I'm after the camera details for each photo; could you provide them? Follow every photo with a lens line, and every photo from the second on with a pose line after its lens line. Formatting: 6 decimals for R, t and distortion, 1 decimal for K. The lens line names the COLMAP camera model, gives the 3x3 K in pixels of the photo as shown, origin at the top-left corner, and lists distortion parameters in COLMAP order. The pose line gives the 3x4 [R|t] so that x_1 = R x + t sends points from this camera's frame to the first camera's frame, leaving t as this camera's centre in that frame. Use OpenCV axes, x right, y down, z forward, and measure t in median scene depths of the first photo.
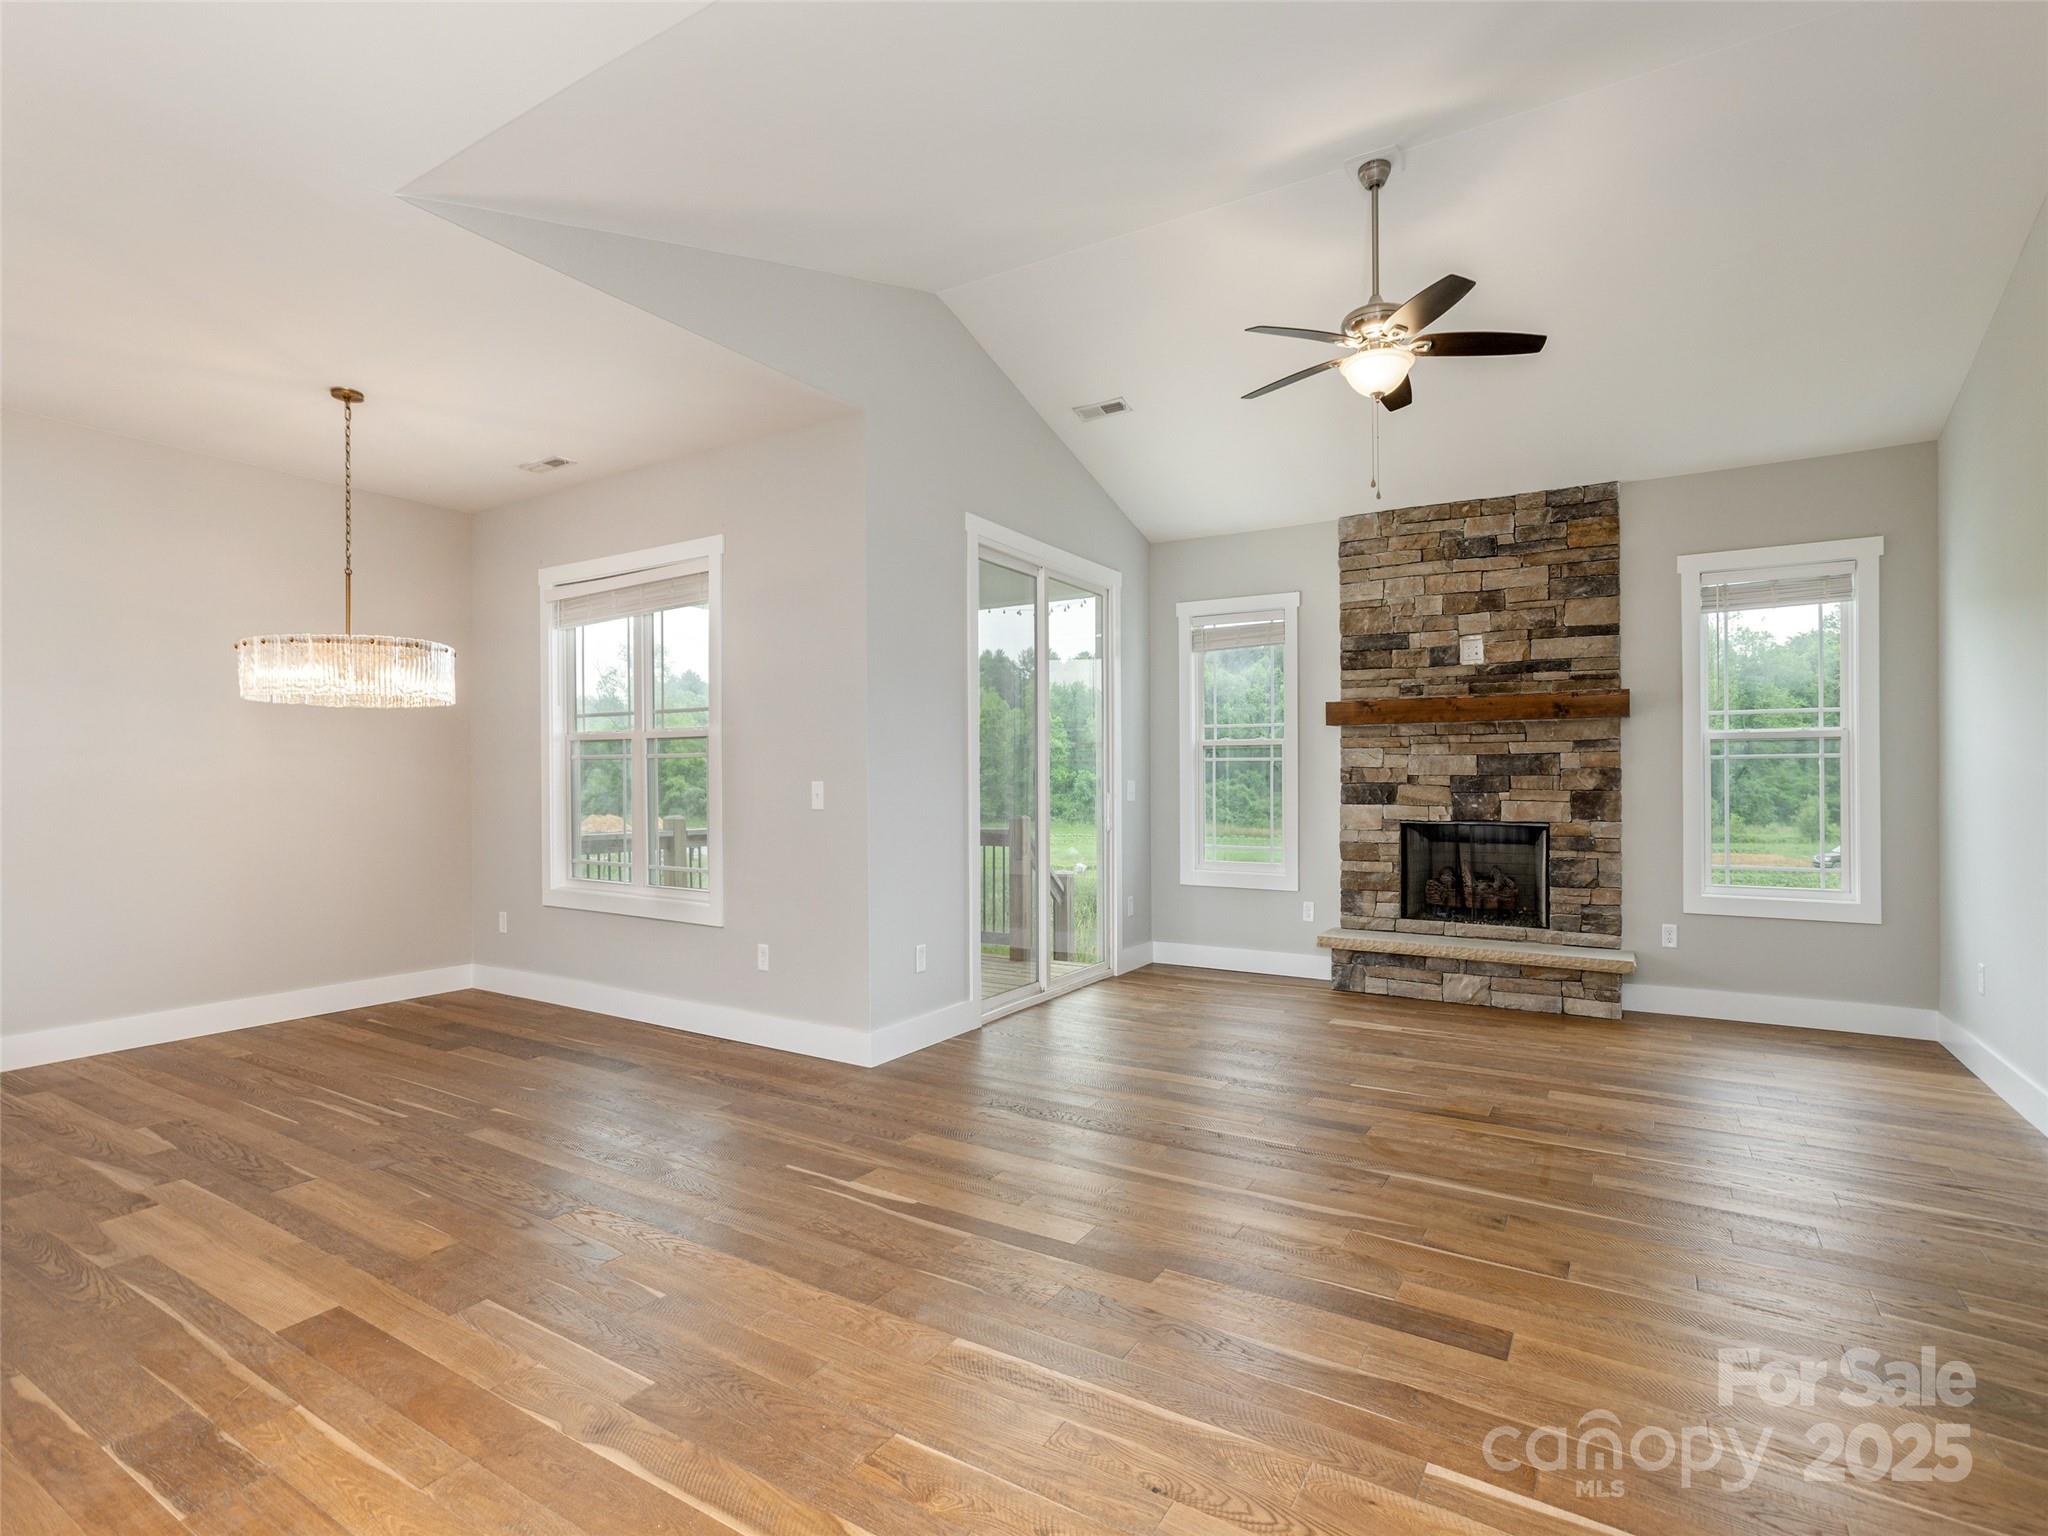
lens RADIAL K [[1070.7, 0, 1095.0], [0, 1070.7, 799.3], [0, 0, 1]] dist [-0.008501, 0.000630]
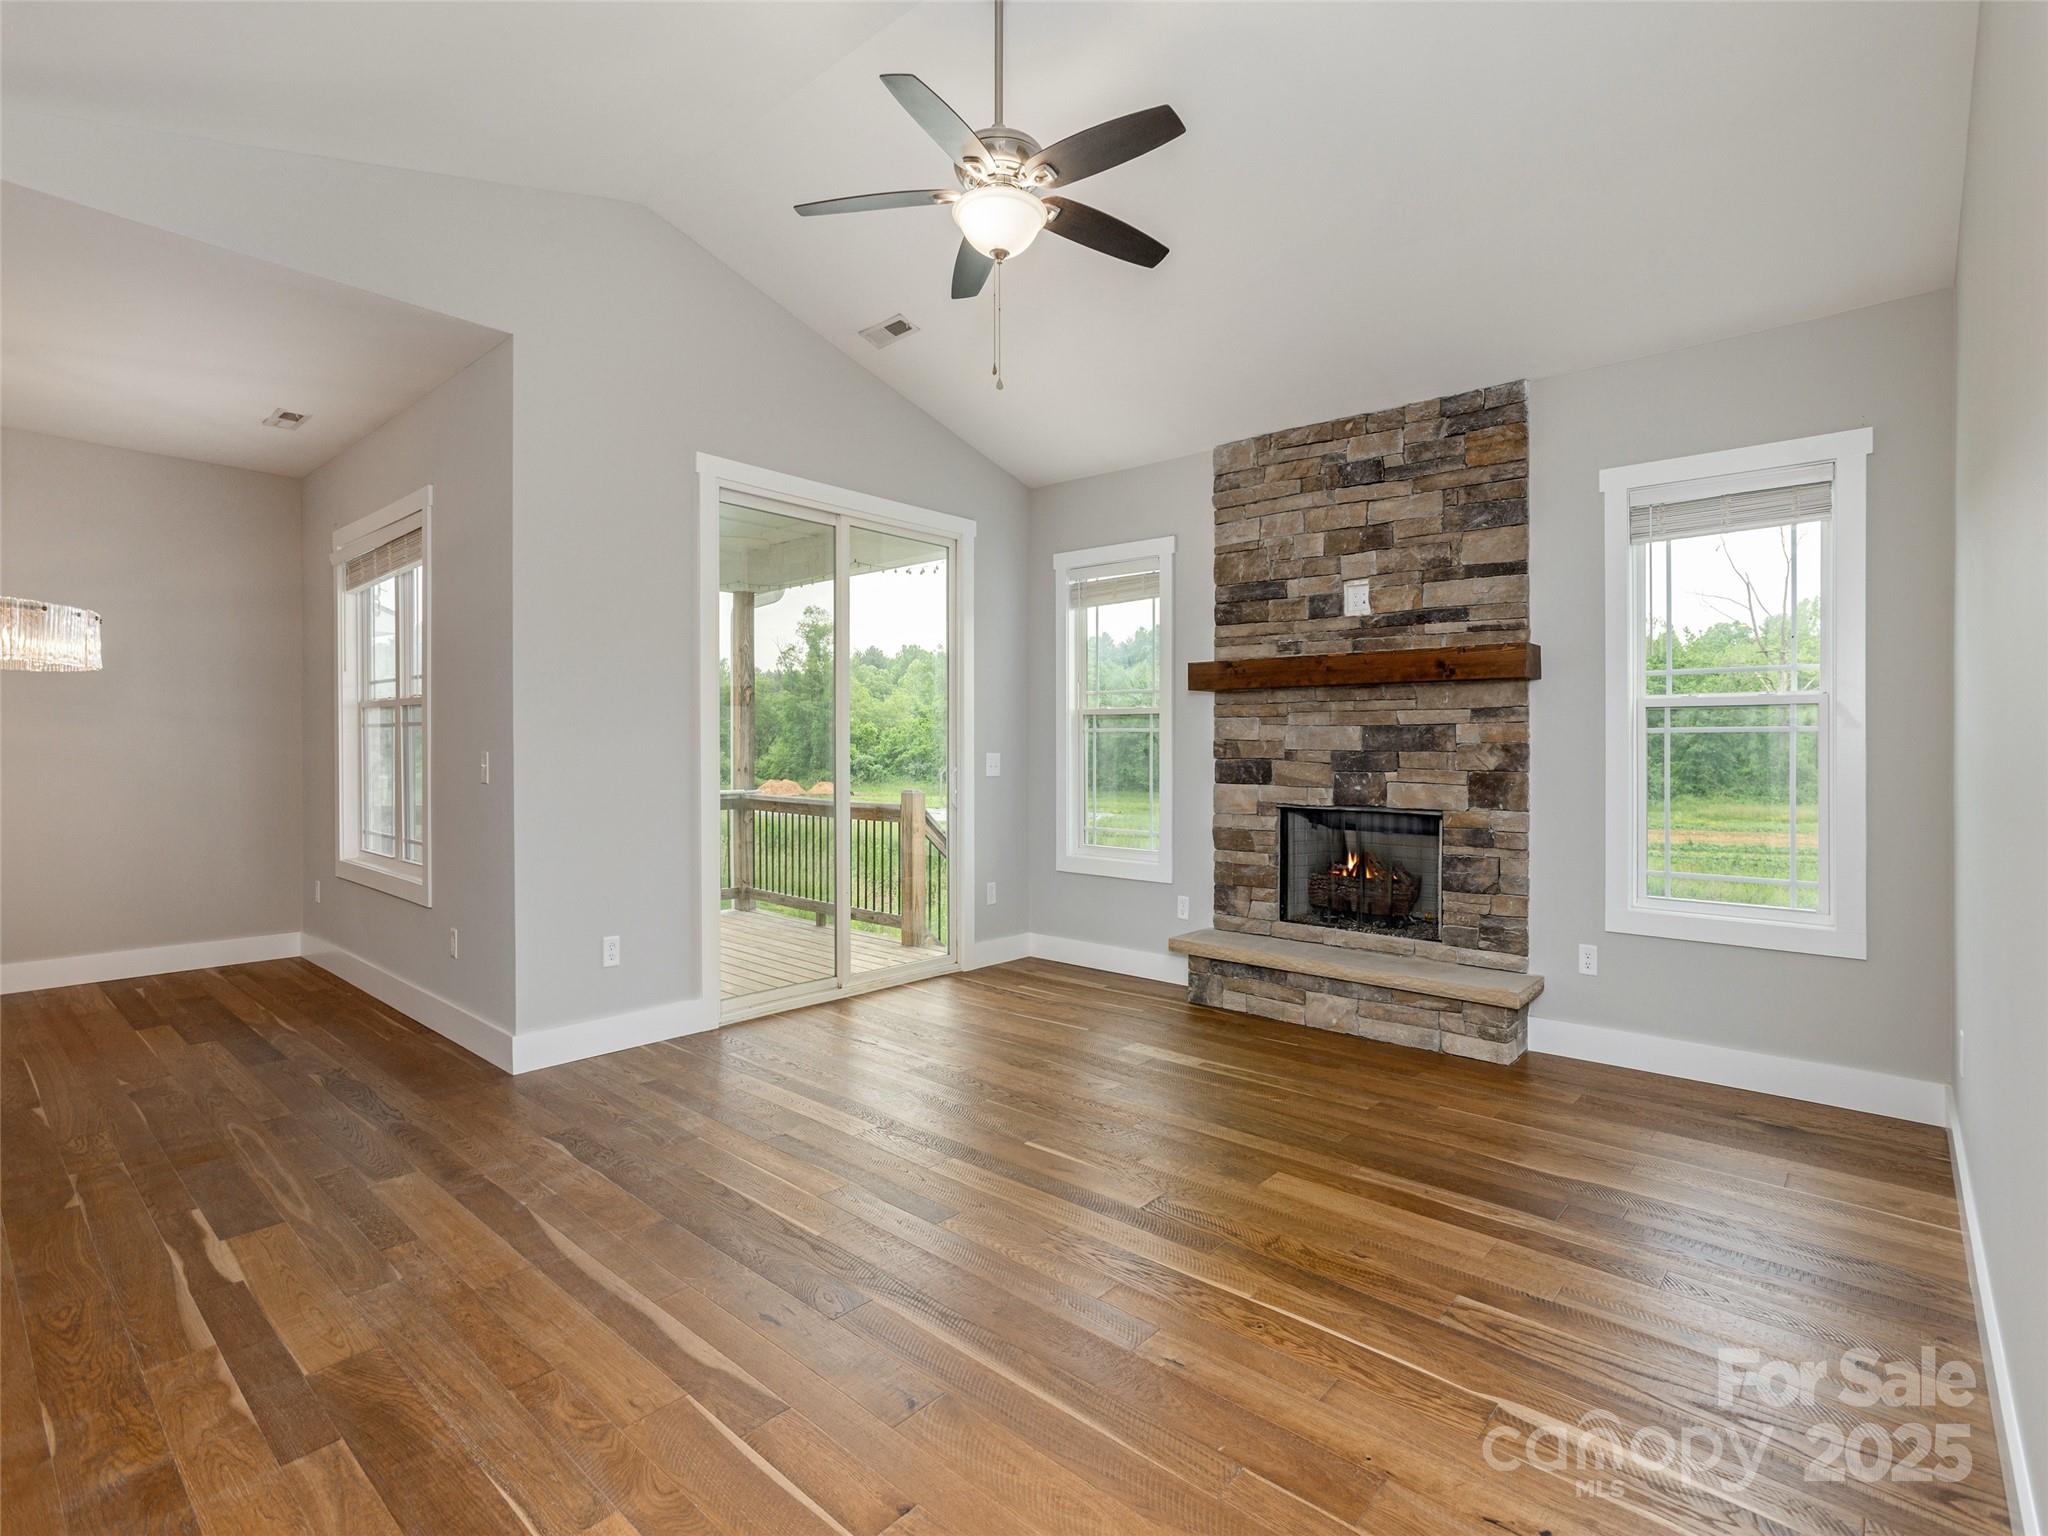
lens RADIAL K [[1023.9, 0, 1117.6], [0, 1023.9, 767.0], [0, 0, 1]] dist [-0.024057, 0.016621]
pose [[0.982706, 0.011533, -0.184815, 0.325668], [-0.011802, 0.999930, -0.000357, -0.007648], [0.184798, 0.002533, 0.982773, 0.200439]]
